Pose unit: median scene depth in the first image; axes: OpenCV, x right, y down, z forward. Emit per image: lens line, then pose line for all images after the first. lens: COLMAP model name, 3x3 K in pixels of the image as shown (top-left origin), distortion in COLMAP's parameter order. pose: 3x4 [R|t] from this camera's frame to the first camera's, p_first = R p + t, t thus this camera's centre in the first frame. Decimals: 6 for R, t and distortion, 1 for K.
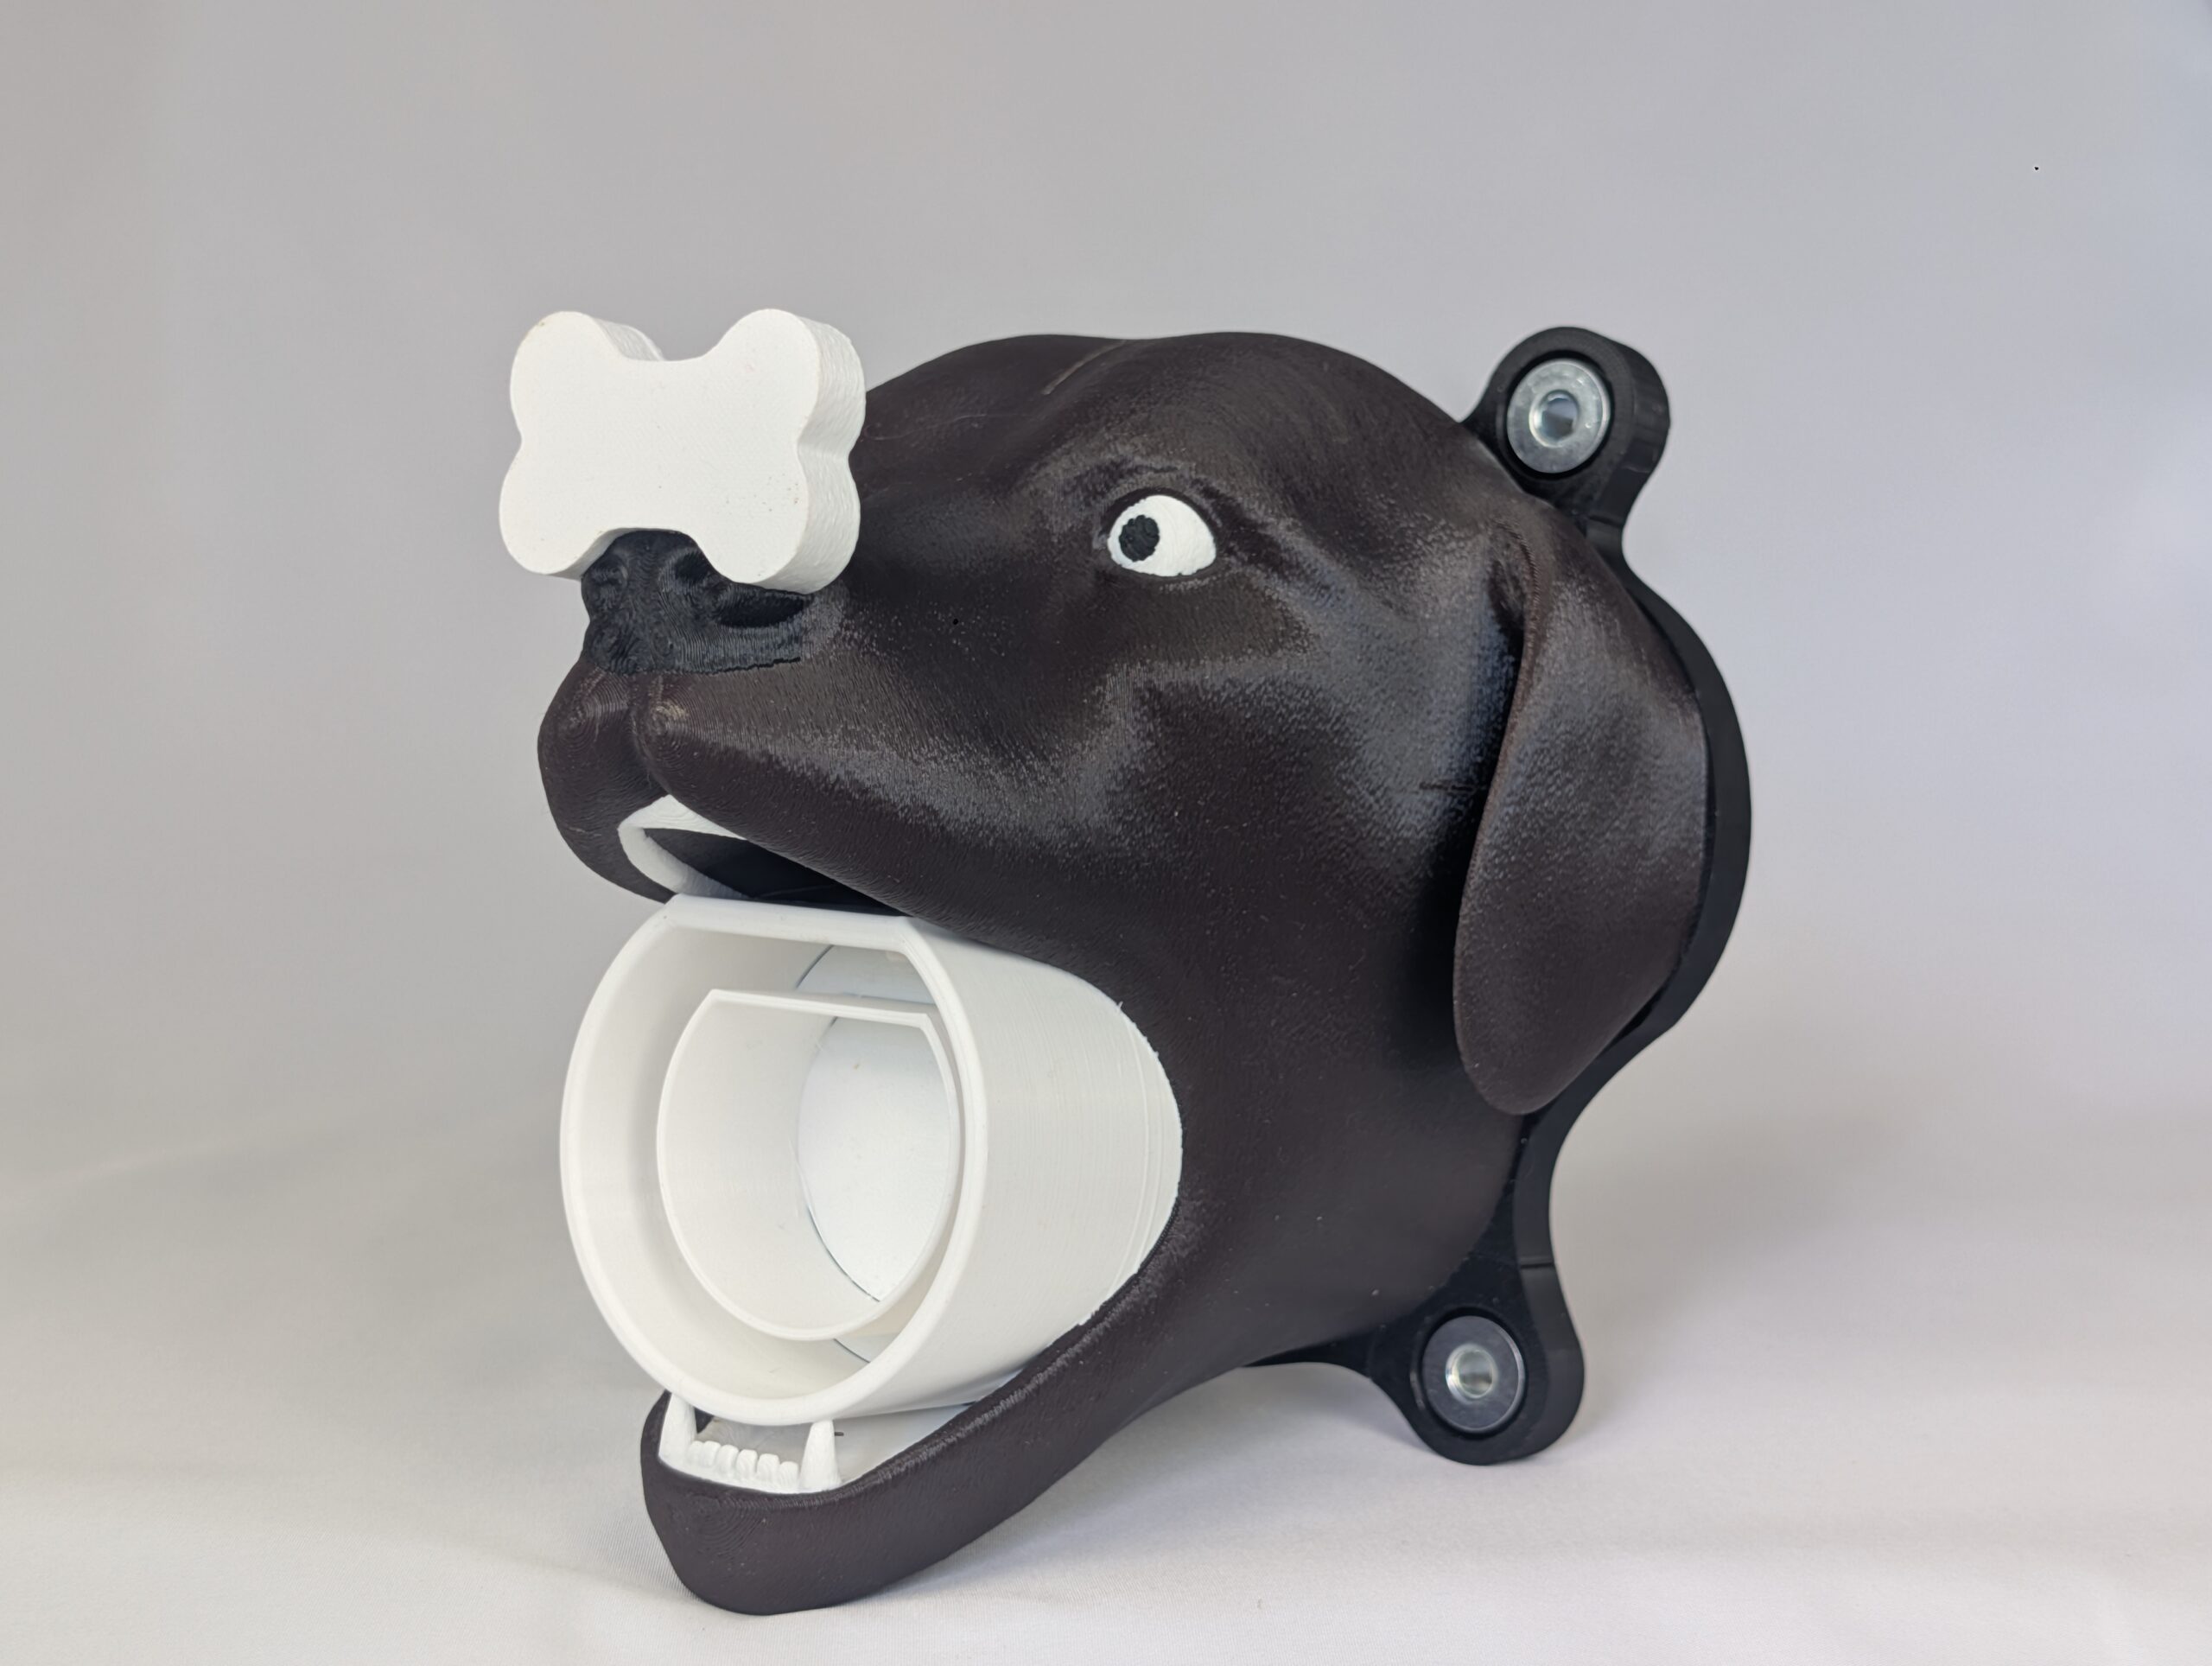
lens RADIAL K [[1624.1, 0, 1106.0], [0, 1624.1, 833.0], [0, 0, 1]] dist [0.008133, 0.001114]
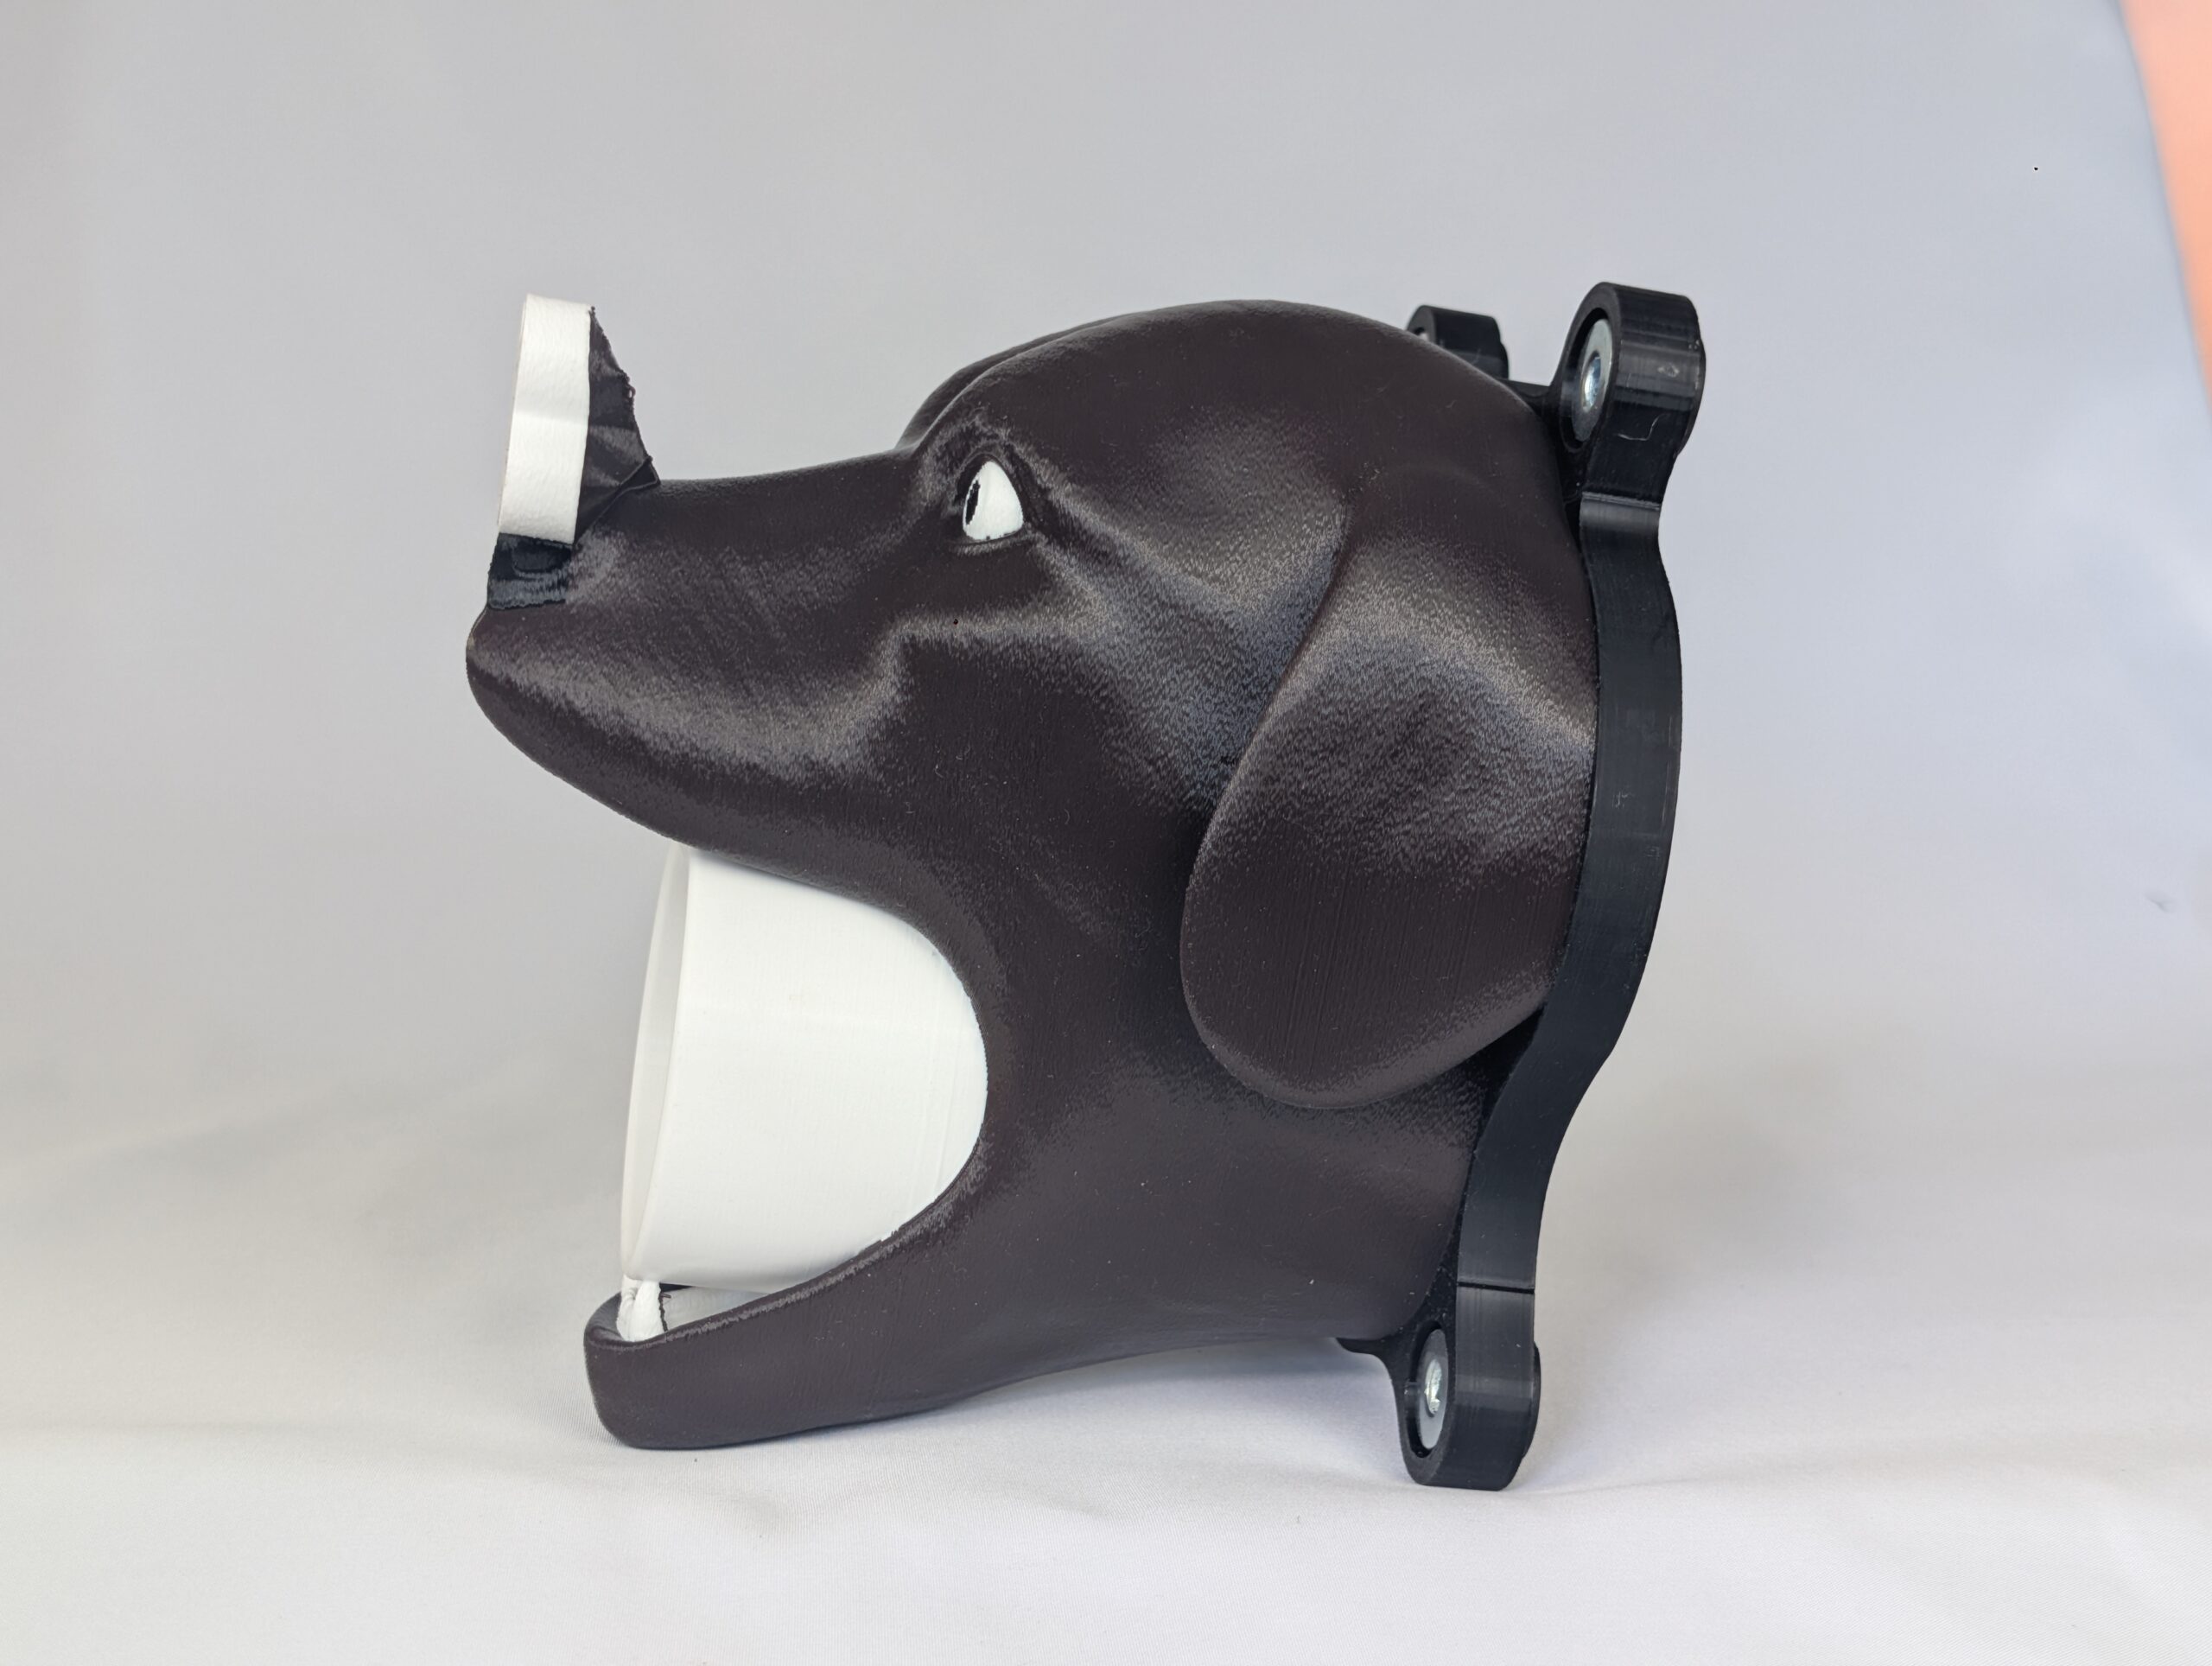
lens RADIAL K [[1624.1, 0, 1106.0], [0, 1624.1, 833.0], [0, 0, 1]] dist [0.008133, 0.001114]
pose [[0.932406, 0.089265, -0.350215, 0.513204], [-0.082587, 0.996004, 0.033990, -0.013630], [0.351850, -0.002769, 0.936052, 0.059128]]
